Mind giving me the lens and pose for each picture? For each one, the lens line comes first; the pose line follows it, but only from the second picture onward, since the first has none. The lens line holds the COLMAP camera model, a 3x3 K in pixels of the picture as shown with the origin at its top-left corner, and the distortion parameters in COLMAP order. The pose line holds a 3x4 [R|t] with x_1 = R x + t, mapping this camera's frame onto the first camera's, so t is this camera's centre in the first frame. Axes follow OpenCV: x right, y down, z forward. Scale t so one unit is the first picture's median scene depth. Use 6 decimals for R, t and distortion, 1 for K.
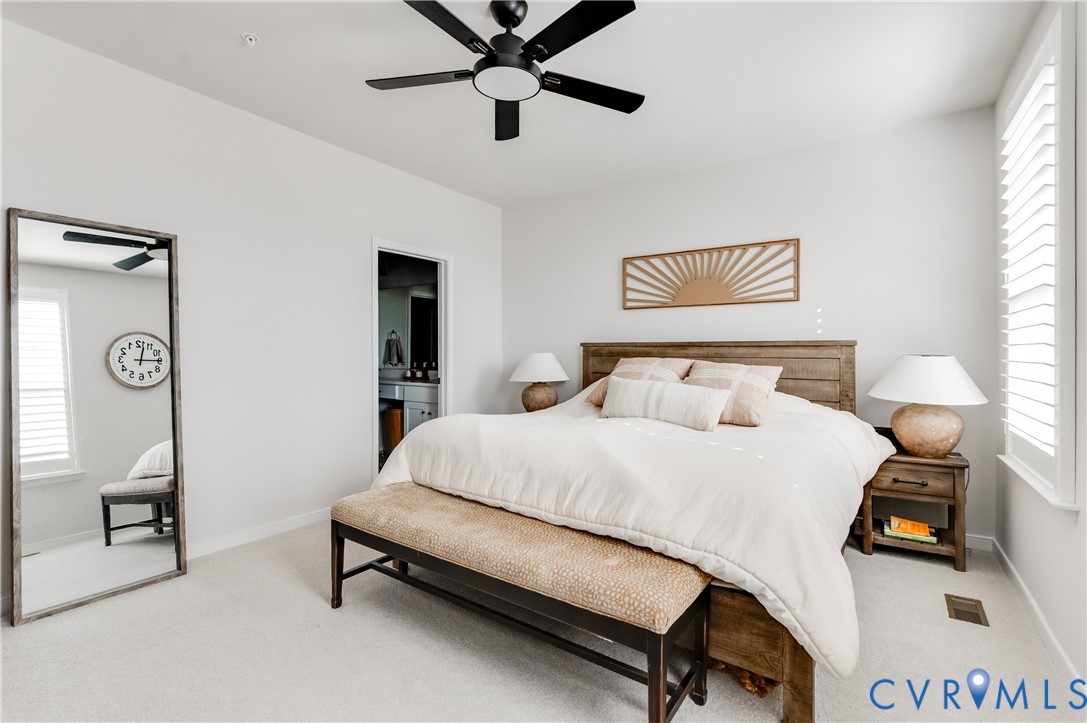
lens RADIAL K [[490.3, 0, 517.5], [0, 490.3, 343.8], [0, 0, 1]] dist [0.003006, 0.000076]
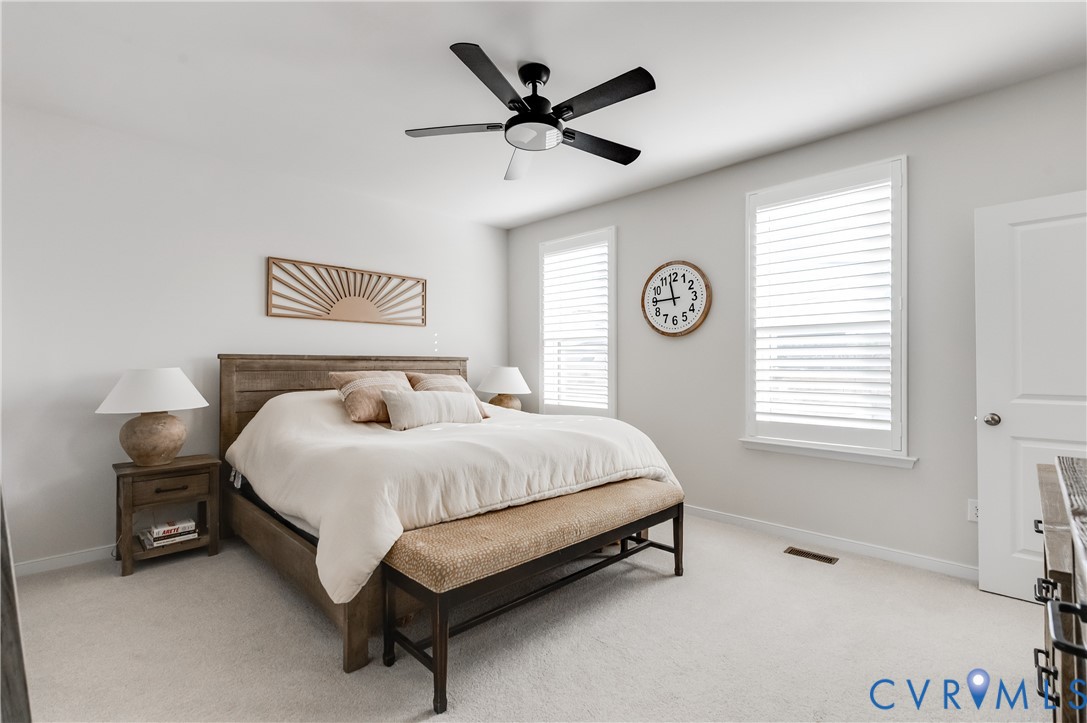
lens RADIAL K [[490.3, 0, 550.8], [0, 490.3, 360.3], [0, 0, 1]] dist [0.003006, 0.000076]
pose [[0.150378, 0.004136, 0.988620, -0.641944], [-0.017331, 0.999849, -0.001547, 0.000530], [-0.988477, -0.016901, 0.150427, 0.428680]]
